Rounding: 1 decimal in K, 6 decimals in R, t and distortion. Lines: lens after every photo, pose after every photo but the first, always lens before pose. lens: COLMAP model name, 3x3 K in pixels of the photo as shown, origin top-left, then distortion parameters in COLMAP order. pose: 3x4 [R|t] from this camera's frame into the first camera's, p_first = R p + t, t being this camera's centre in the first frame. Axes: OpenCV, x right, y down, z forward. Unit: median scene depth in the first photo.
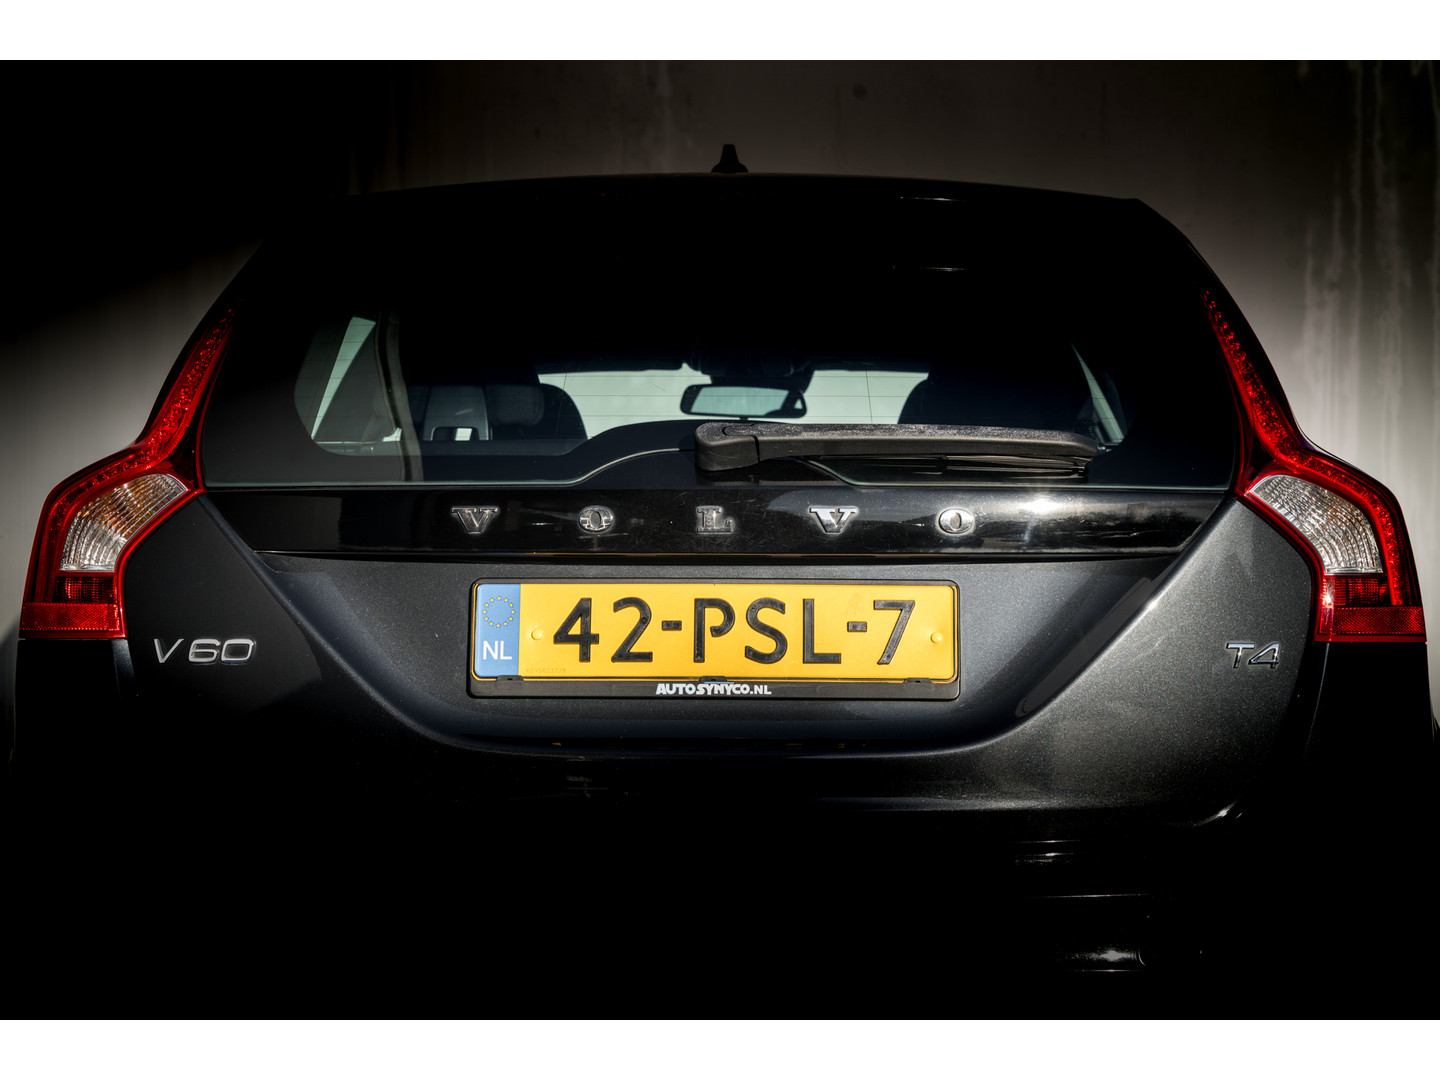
lens RADIAL K [[2721.3, 0, 720.8], [0, 2721.3, 539.9], [0, 0, 1]] dist [0.059561, 0.000000]
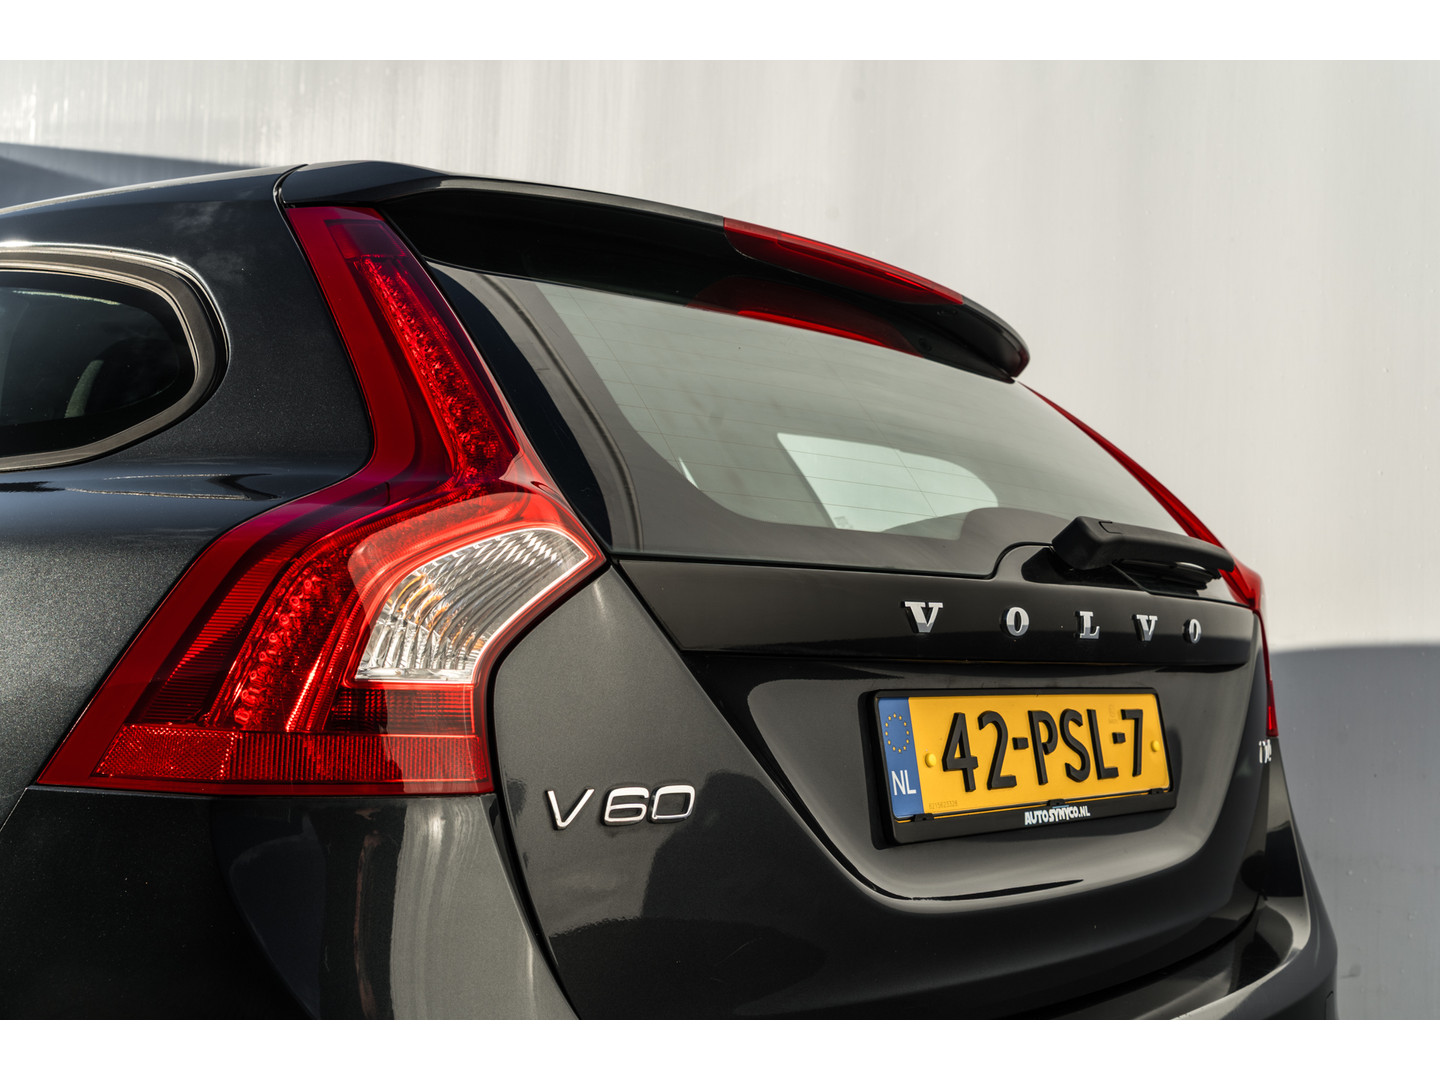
lens RADIAL K [[1577.8, 0, 720.3], [0, 1577.8, 537.8], [0, 0, 1]] dist [0.009328, 0.000000]
pose [[0.646916, 0.063272, 0.759932, -0.469080], [-0.024395, 0.997759, -0.062306, -0.000491], [-0.762171, 0.021768, 0.647010, 0.743987]]
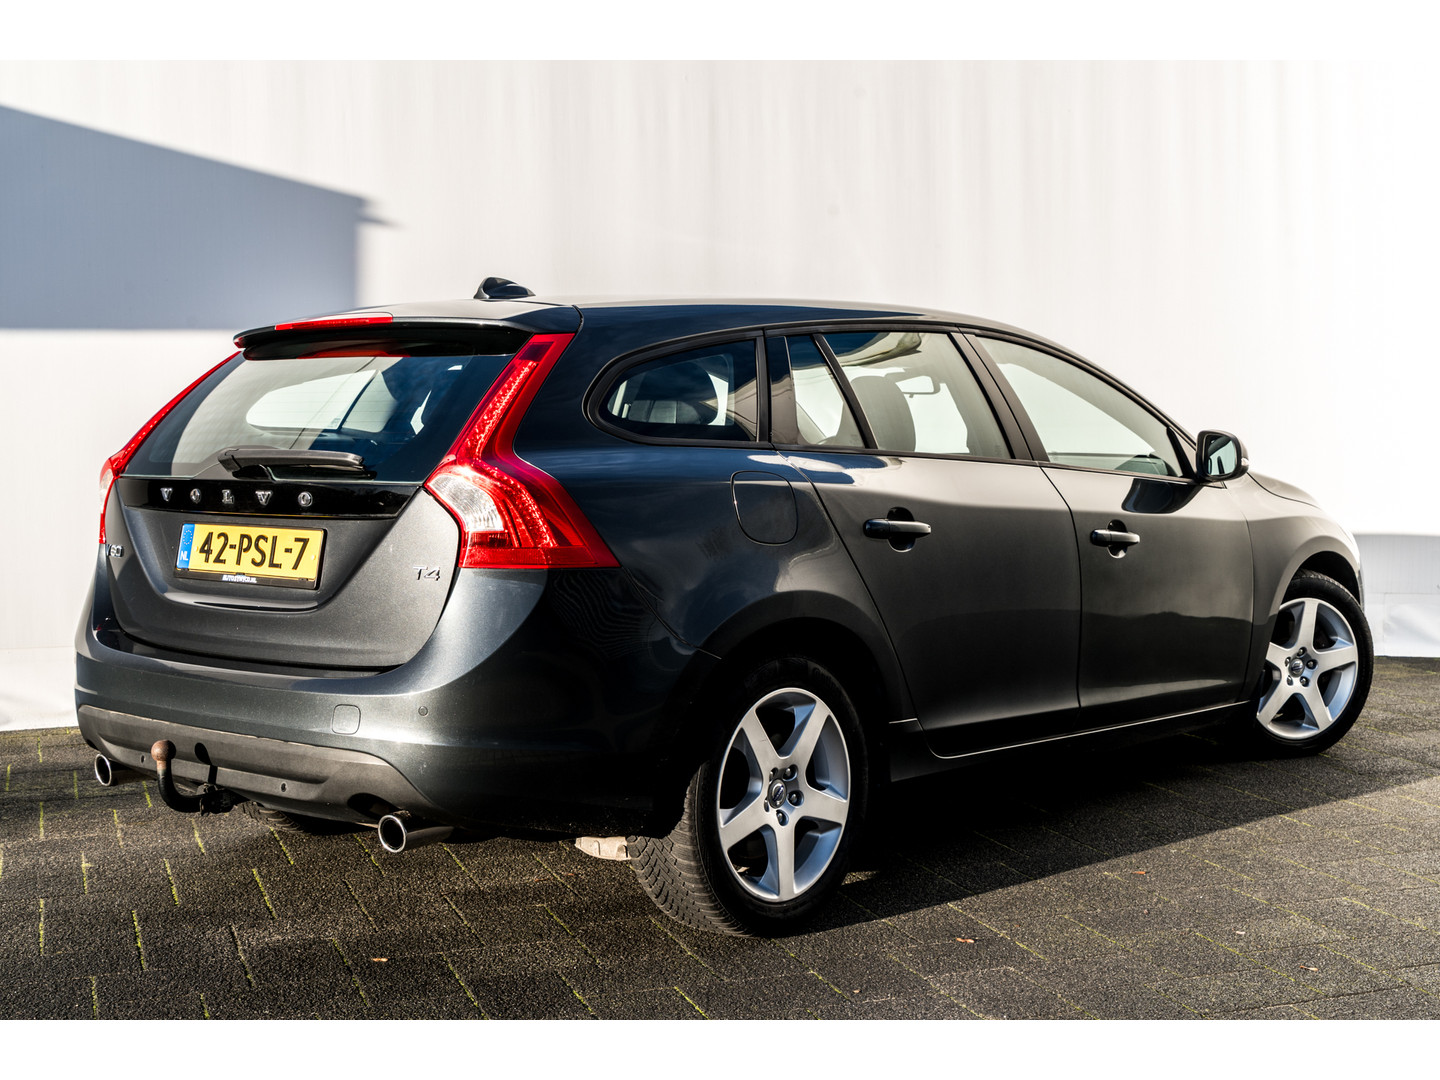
lens RADIAL K [[1851.9, 0, 720.3], [0, 1851.9, 538.0], [0, 0, 1]] dist [0.014269, 0.000000]
pose [[0.771574, 0.032236, -0.635322, 1.150354], [0.010315, 0.997950, 0.063162, -0.059214], [0.636056, -0.055287, 0.769660, 0.160571]]
